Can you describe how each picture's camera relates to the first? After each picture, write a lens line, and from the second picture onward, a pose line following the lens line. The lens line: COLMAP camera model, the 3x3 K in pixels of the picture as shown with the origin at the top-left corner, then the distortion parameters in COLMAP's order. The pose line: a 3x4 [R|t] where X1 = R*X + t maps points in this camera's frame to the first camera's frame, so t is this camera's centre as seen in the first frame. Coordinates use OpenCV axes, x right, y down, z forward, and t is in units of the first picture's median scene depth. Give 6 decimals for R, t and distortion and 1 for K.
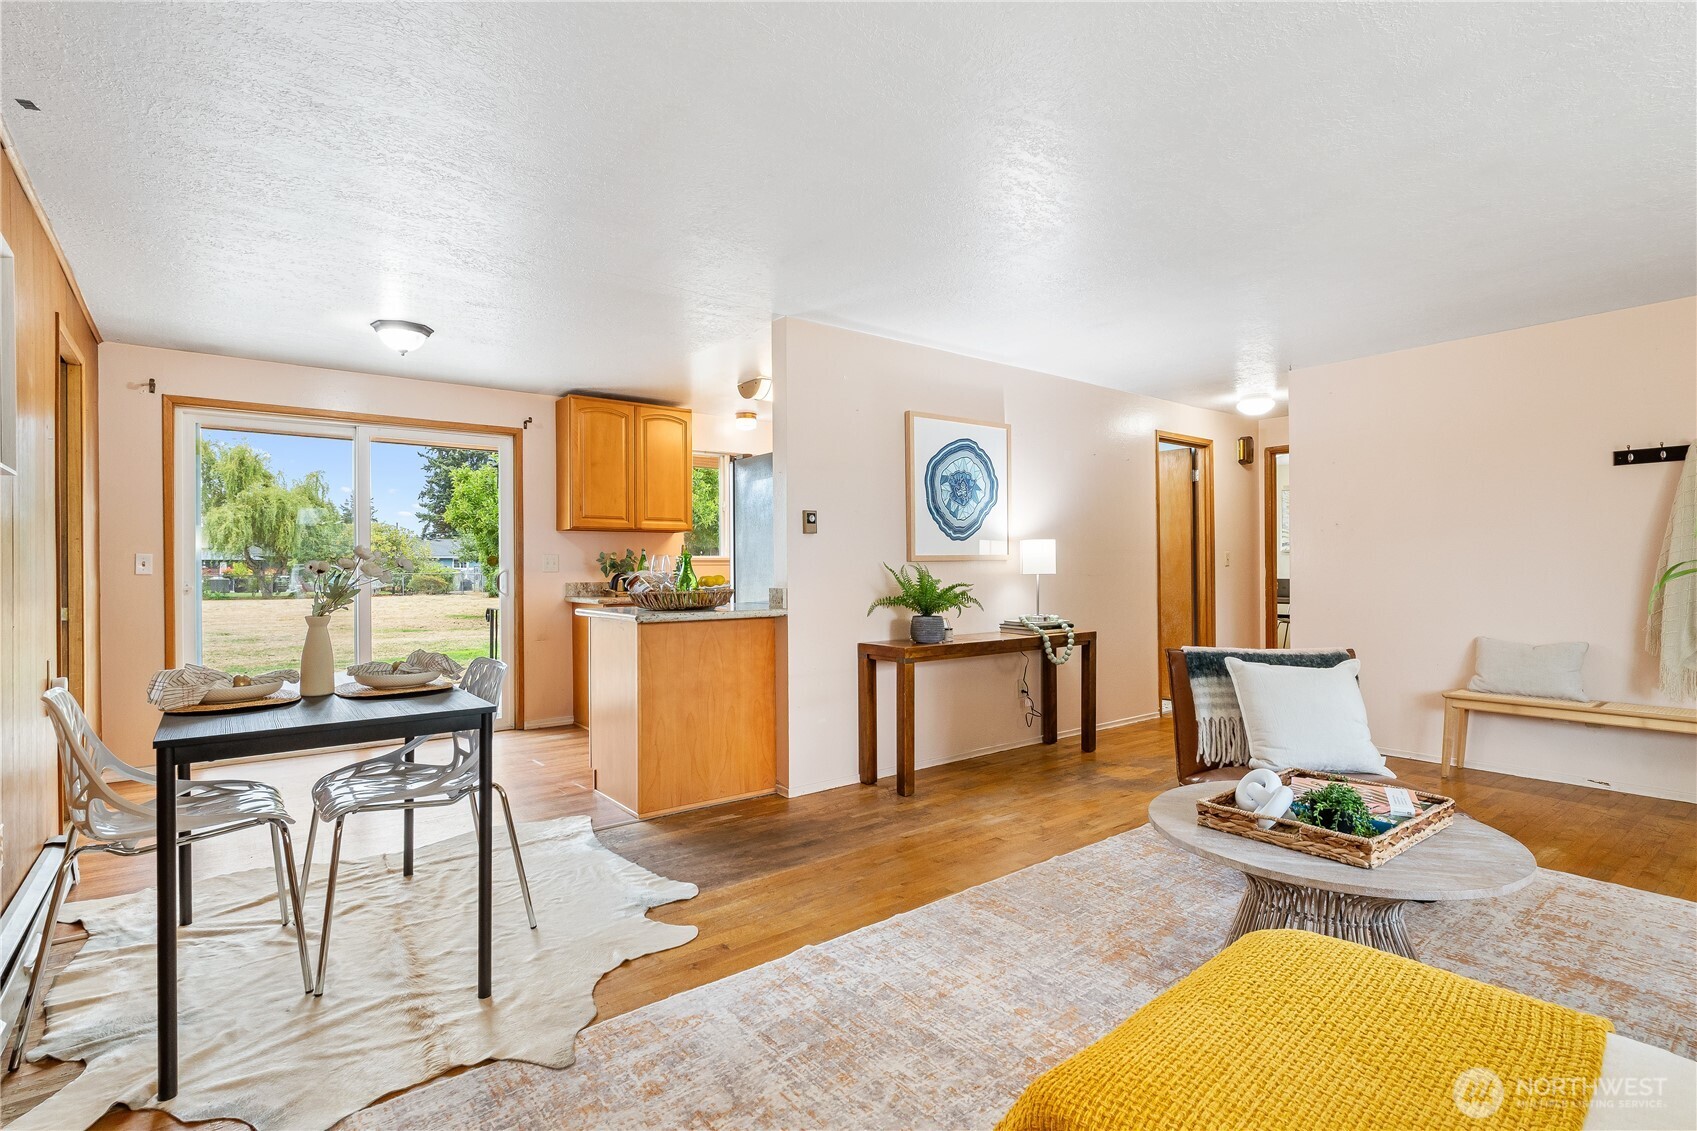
lens RADIAL K [[817.3, 0, 848.5], [0, 817.3, 565.5], [0, 0, 1]] dist [0.002539, 0.000736]
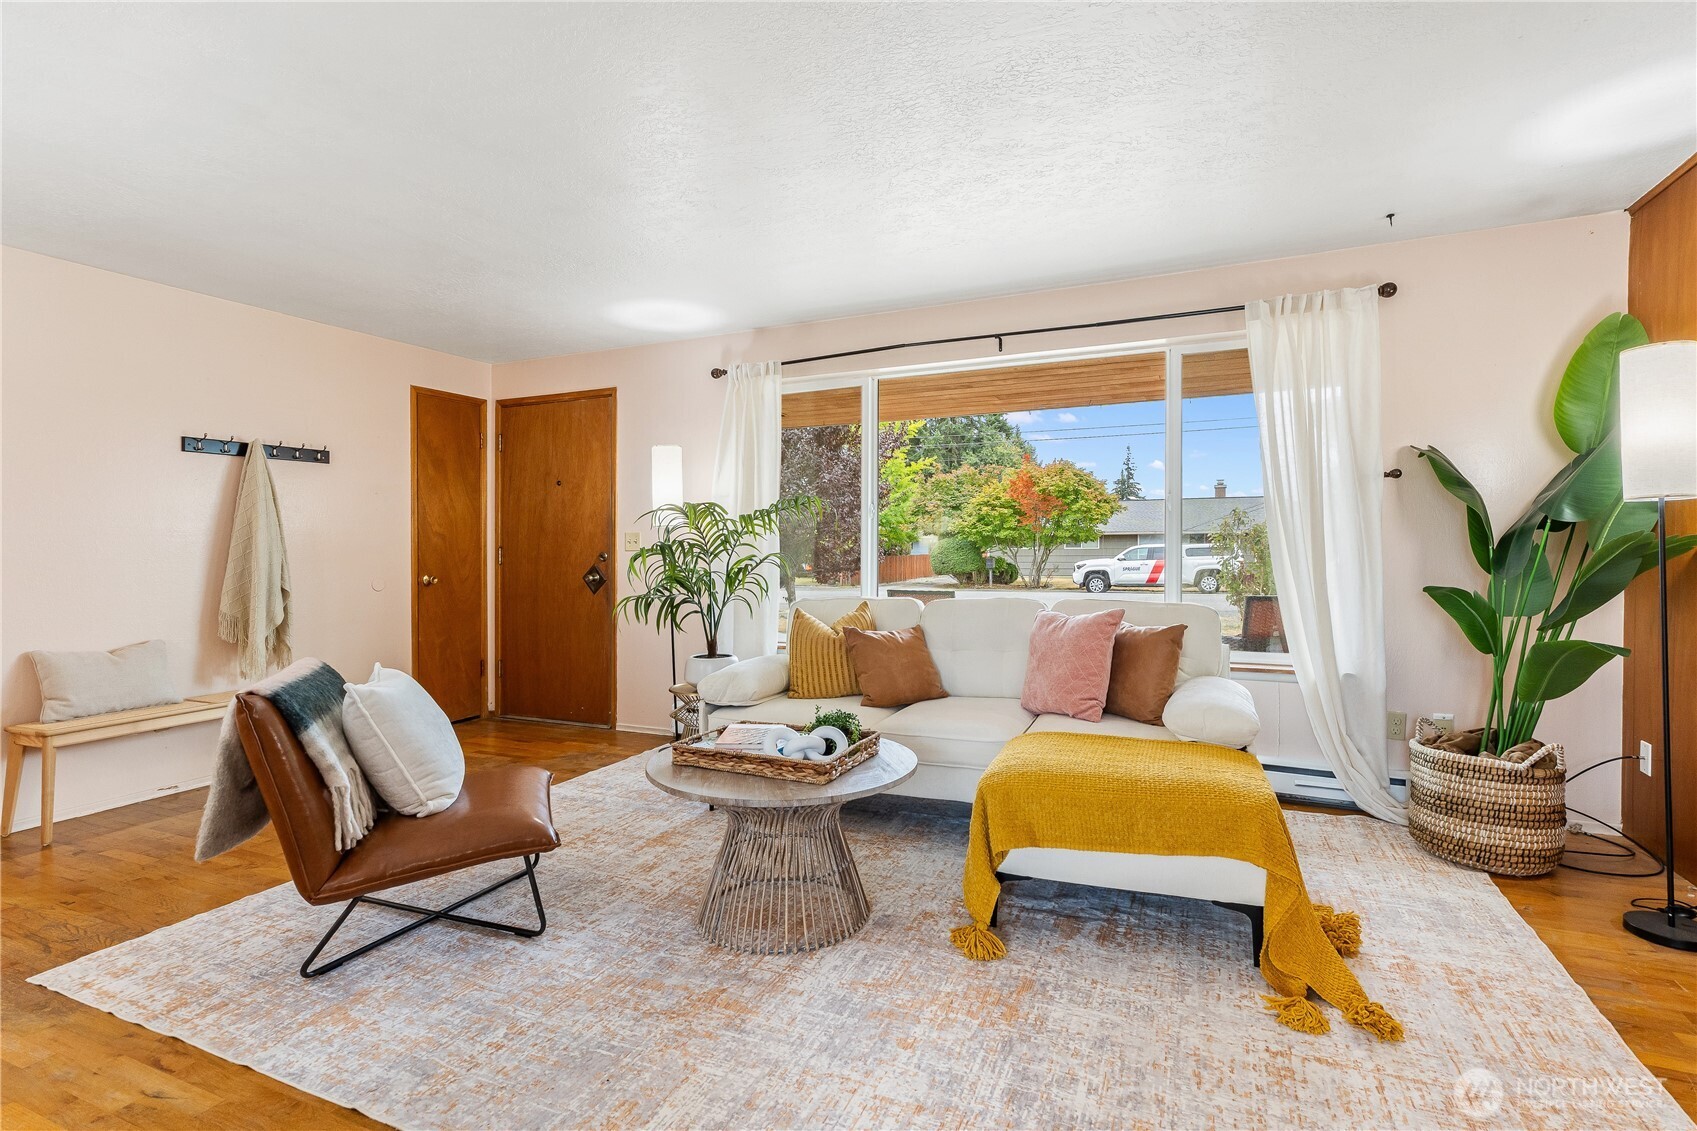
lens RADIAL K [[817.3, 0, 848.5], [0, 817.3, 565.5], [0, 0, 1]] dist [0.002539, 0.000736]
pose [[-0.466496, -0.014105, 0.884411, -0.462946], [0.009094, 0.999744, 0.020741, -0.003402], [-0.884477, 0.017719, -0.466248, 1.232837]]
